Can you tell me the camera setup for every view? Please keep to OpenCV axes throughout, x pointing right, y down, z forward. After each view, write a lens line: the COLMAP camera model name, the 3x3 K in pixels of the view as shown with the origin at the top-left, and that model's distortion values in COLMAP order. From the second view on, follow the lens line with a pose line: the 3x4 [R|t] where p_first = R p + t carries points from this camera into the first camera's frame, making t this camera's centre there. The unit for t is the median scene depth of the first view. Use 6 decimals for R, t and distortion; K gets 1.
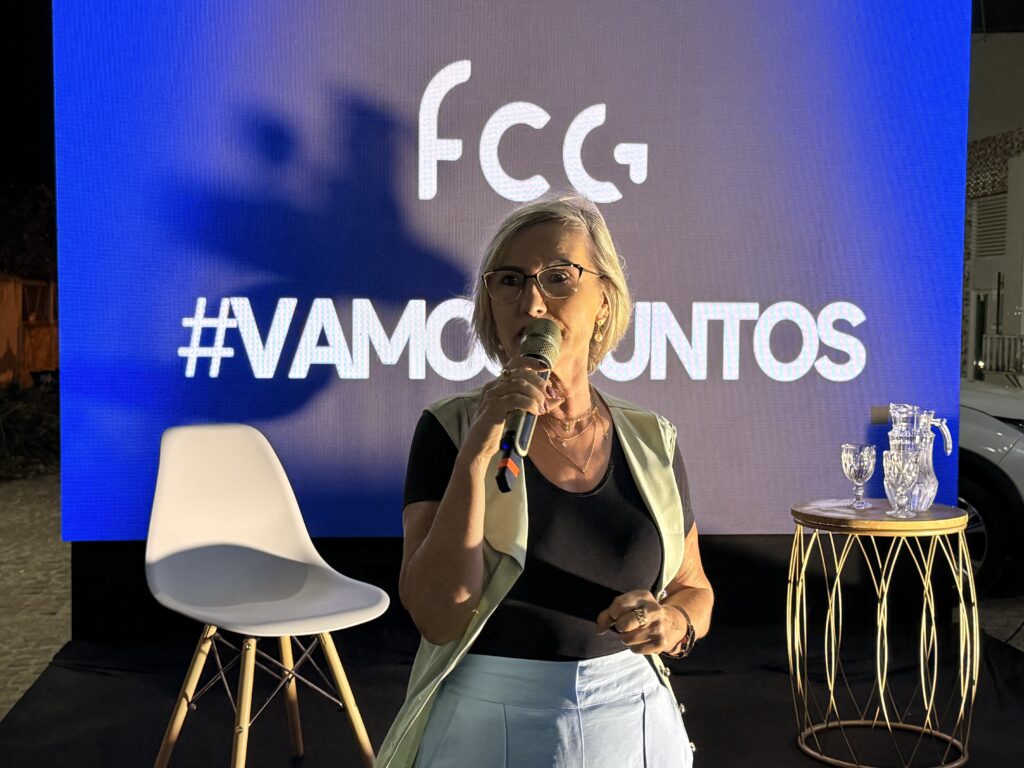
lens RADIAL K [[1397.5, 0, 515.8], [0, 1397.5, 381.7], [0, 0, 1]] dist [0.103871, 0.000000]
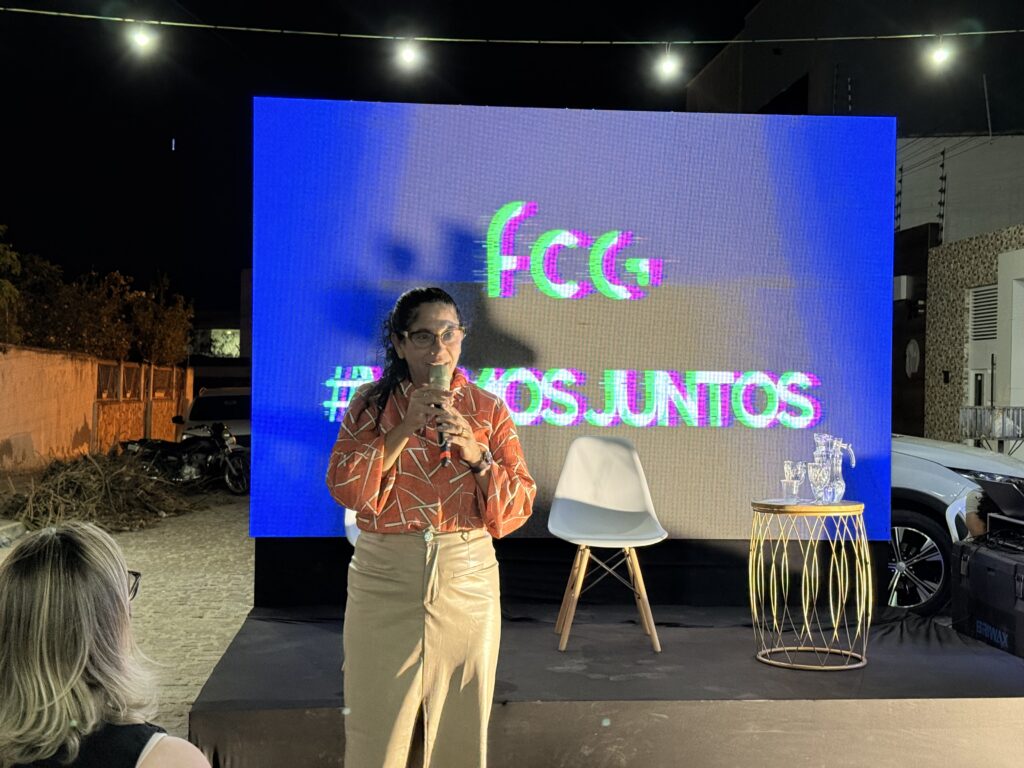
lens RADIAL K [[1448.3, 0, 510.1], [0, 1448.3, 385.4], [0, 0, 1]] dist [0.122656, 0.000000]
pose [[0.999544, 0.004085, -0.029932, -0.014491], [-0.005780, 0.998371, -0.056760, 0.040888], [0.029651, 0.056908, 0.997939, -0.444607]]
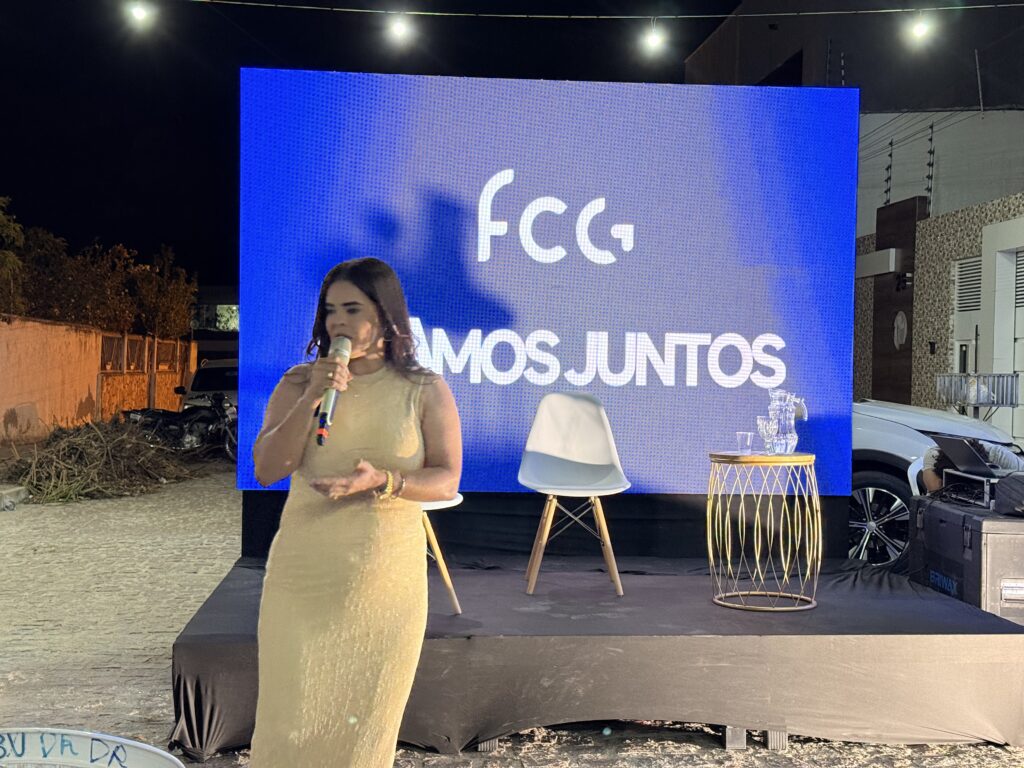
lens RADIAL K [[1448.3, 0, 509.3], [0, 1448.3, 383.0], [0, 0, 1]] dist [0.122656, 0.000000]
pose [[0.999355, 0.006956, -0.035233, 0.018040], [-0.008470, 0.999040, -0.042991, 0.061158], [0.034900, 0.043261, 0.998454, -0.502807]]
